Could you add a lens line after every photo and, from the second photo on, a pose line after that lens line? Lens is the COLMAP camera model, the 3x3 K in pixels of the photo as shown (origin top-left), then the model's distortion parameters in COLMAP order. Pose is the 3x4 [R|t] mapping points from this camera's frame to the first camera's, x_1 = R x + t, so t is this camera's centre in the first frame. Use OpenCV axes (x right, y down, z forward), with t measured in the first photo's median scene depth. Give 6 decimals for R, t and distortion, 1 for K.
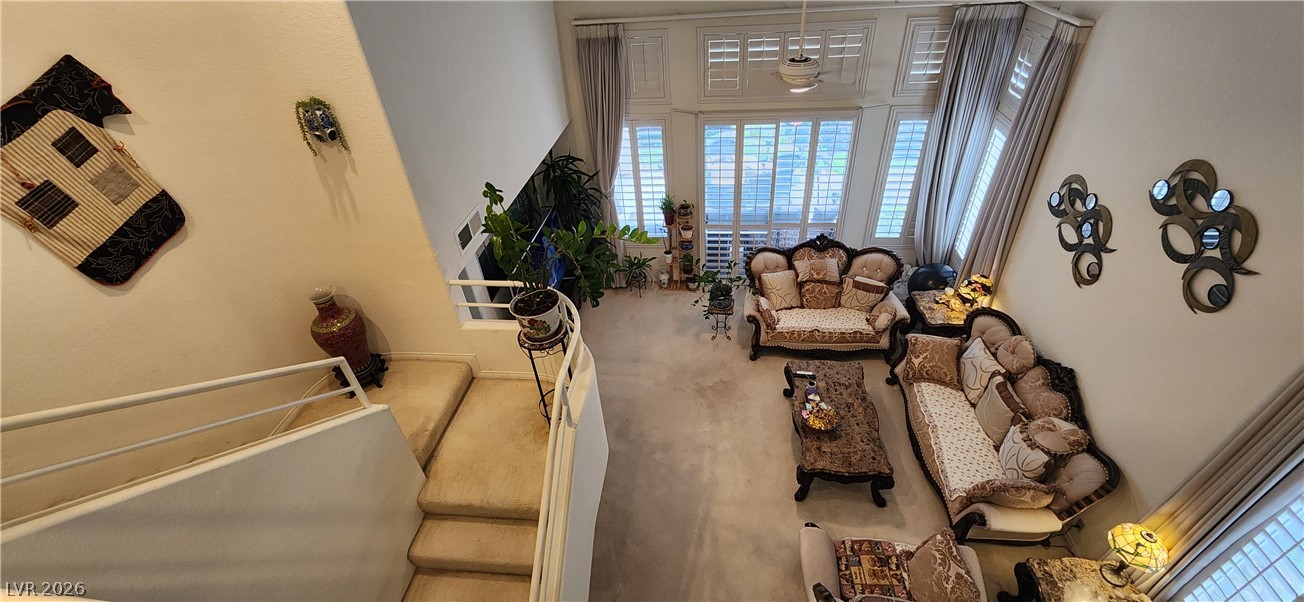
lens RADIAL K [[534.6, 0, 654.9], [0, 534.6, 303.4], [0, 0, 1]] dist [0.002290, -0.001144]
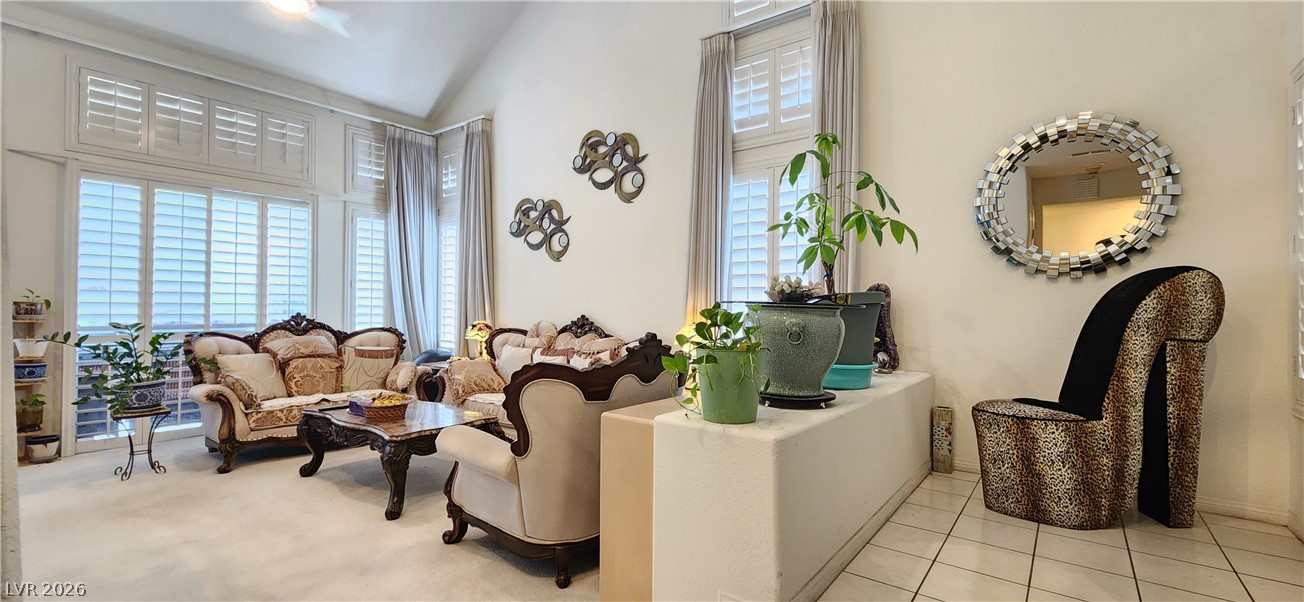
lens RADIAL K [[534.6, 0, 661.8], [0, 534.6, 301.7], [0, 0, 1]] dist [0.002290, -0.001144]
pose [[0.512359, 0.074024, 0.855575, -0.109921], [0.487453, 0.795160, -0.360707, 0.446175], [-0.707021, 0.601864, 0.371324, 0.305636]]
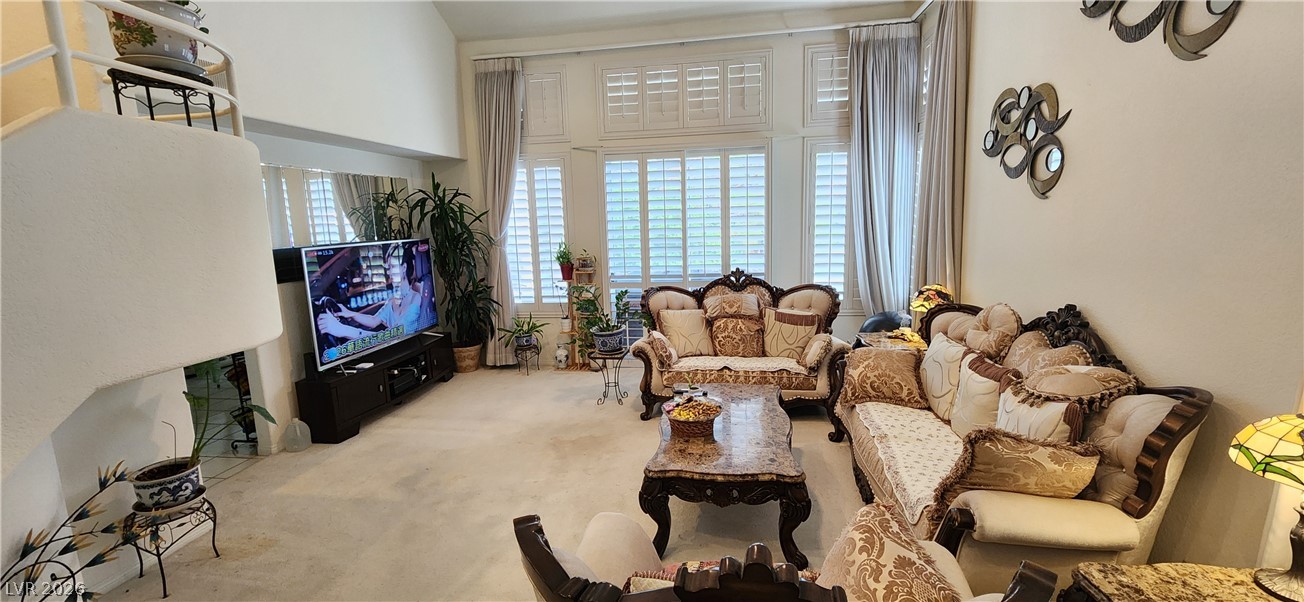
lens RADIAL K [[534.6, 0, 656.0], [0, 534.6, 303.3], [0, 0, 1]] dist [0.002290, -0.001144]
pose [[0.998863, 0.035477, -0.031851, 0.228609], [-0.046254, 0.883082, -0.466934, 0.317055], [0.011562, 0.467876, 0.883718, 0.322099]]
